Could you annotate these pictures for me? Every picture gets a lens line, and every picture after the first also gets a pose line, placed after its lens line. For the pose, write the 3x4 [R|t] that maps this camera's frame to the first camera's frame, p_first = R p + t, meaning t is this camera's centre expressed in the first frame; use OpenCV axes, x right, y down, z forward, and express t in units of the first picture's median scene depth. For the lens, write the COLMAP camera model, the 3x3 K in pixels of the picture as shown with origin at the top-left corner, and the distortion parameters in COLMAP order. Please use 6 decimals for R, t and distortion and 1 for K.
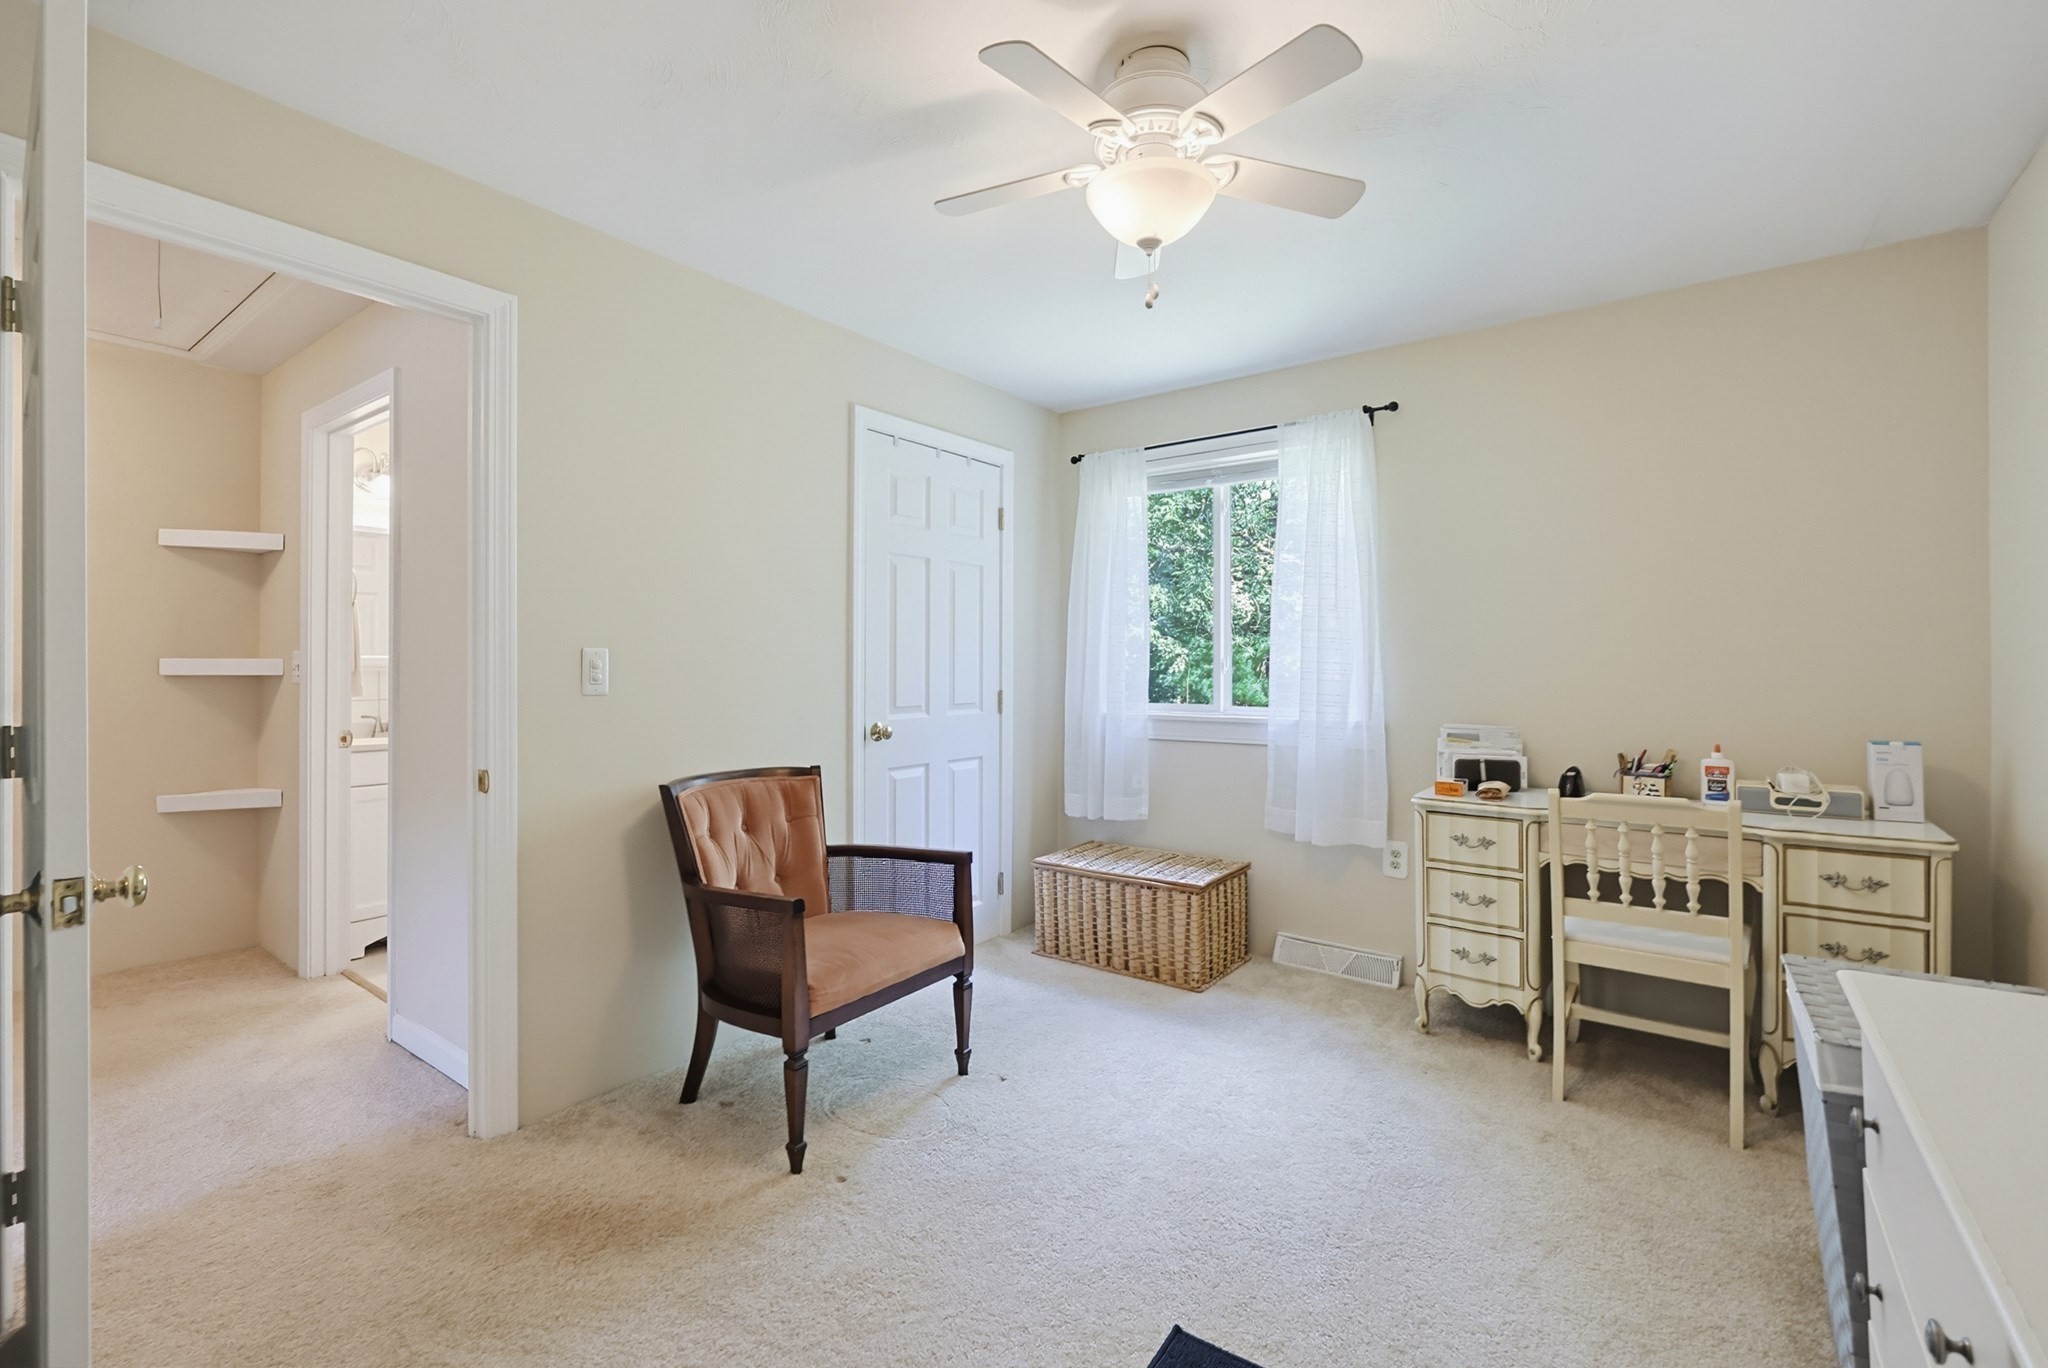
lens RADIAL K [[888.4, 0, 1024.8], [0, 888.4, 675.1], [0, 0, 1]] dist [0.001123, 0.001144]
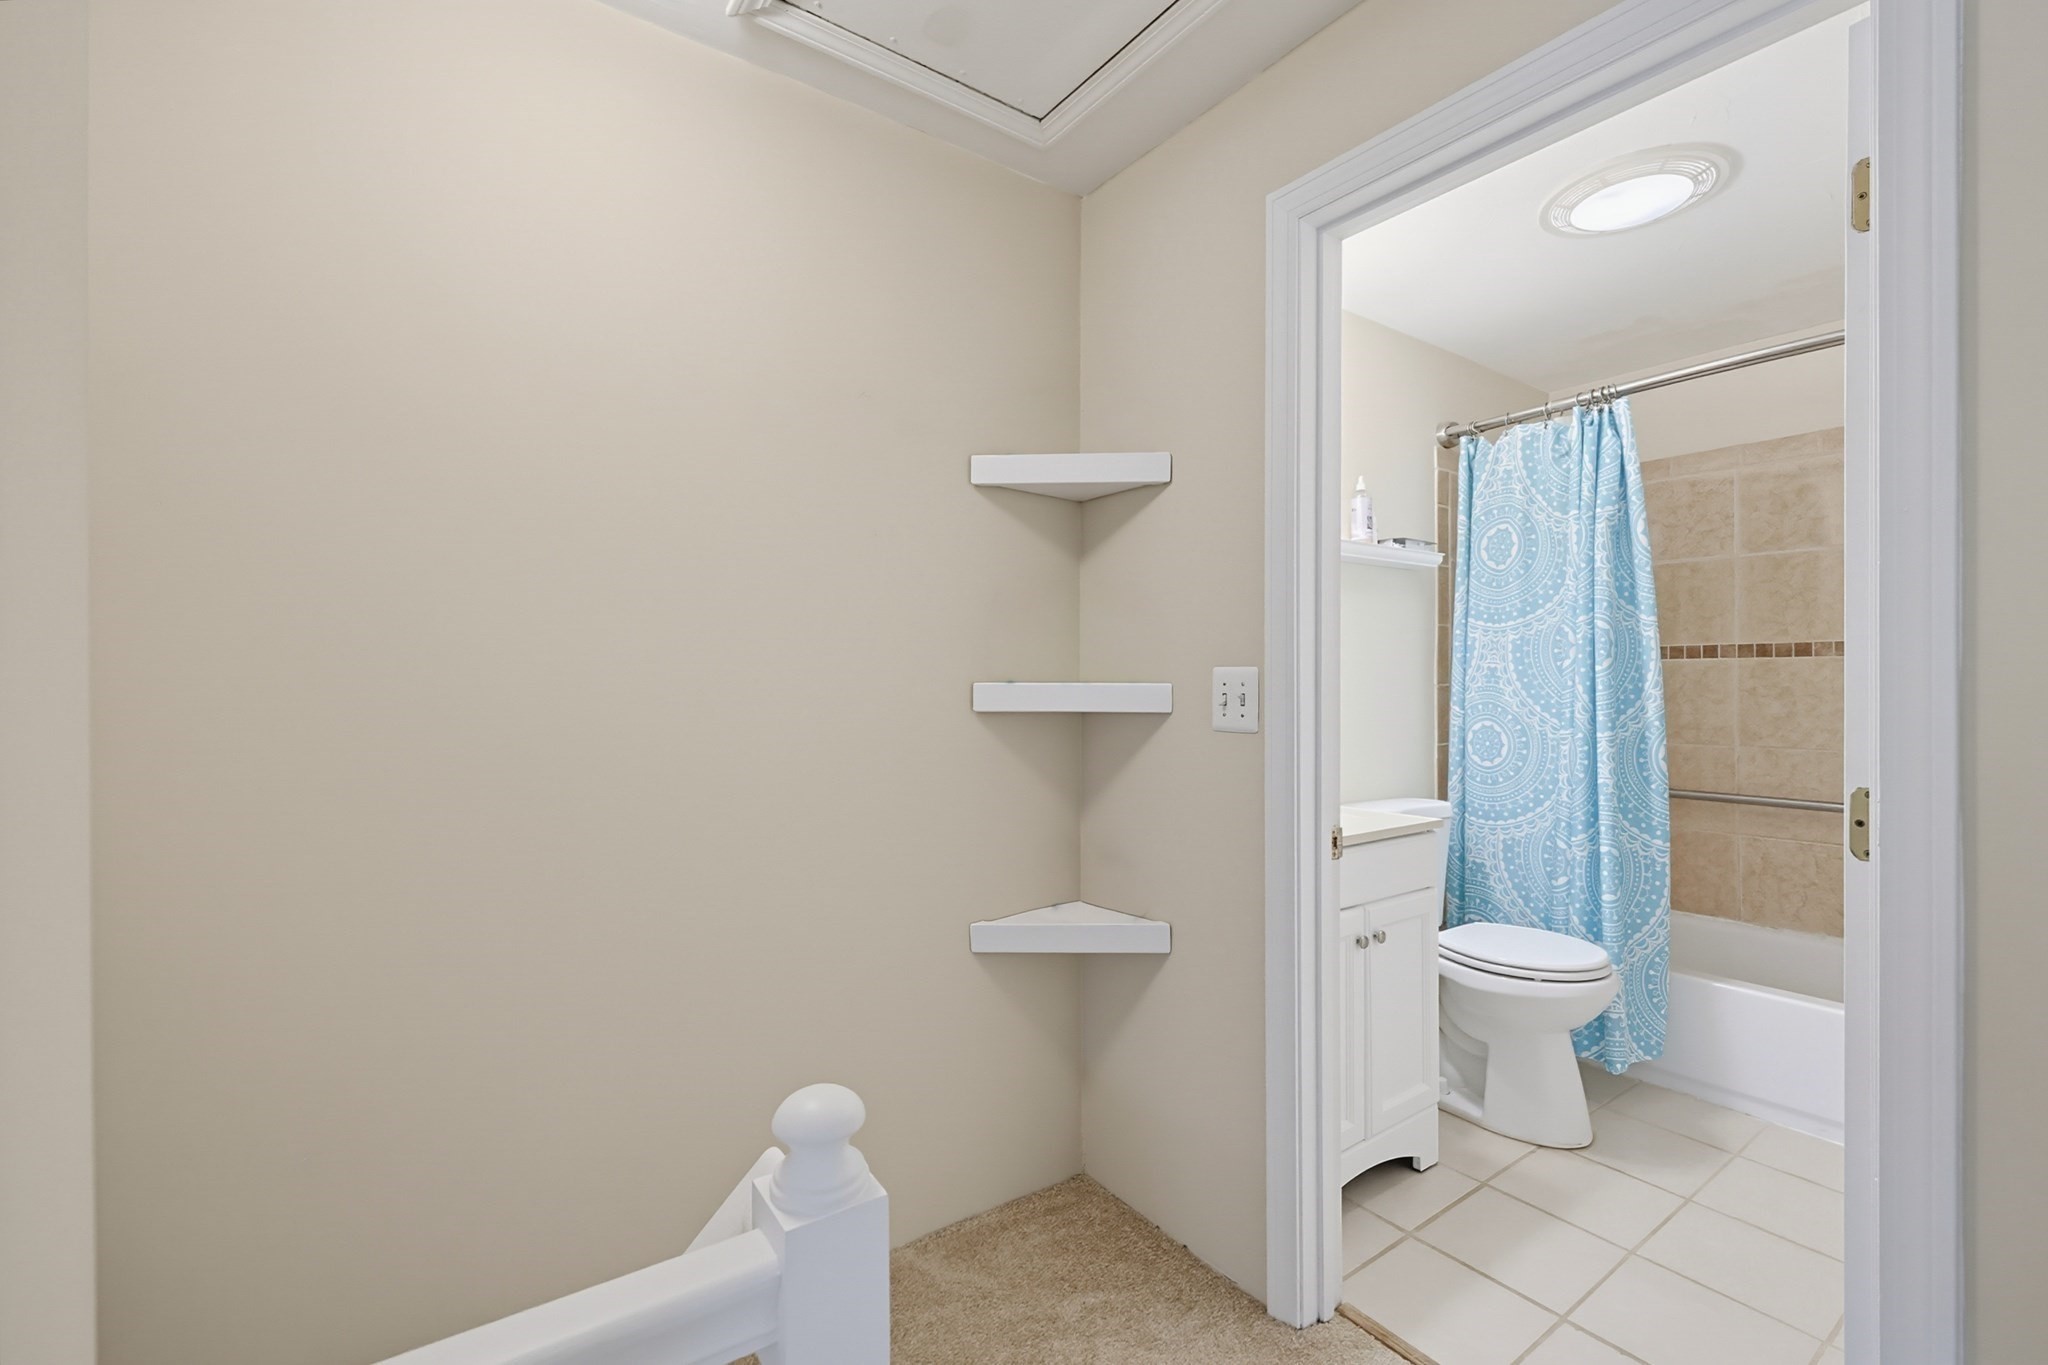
lens RADIAL K [[888.4, 0, 1025.2], [0, 888.4, 676.7], [0, 0, 1]] dist [0.001123, 0.001144]
pose [[0.953500, -0.003052, -0.301378, -0.761219], [0.002364, 0.999994, -0.002647, -0.020611], [0.301384, 0.001812, 0.953501, 0.460141]]
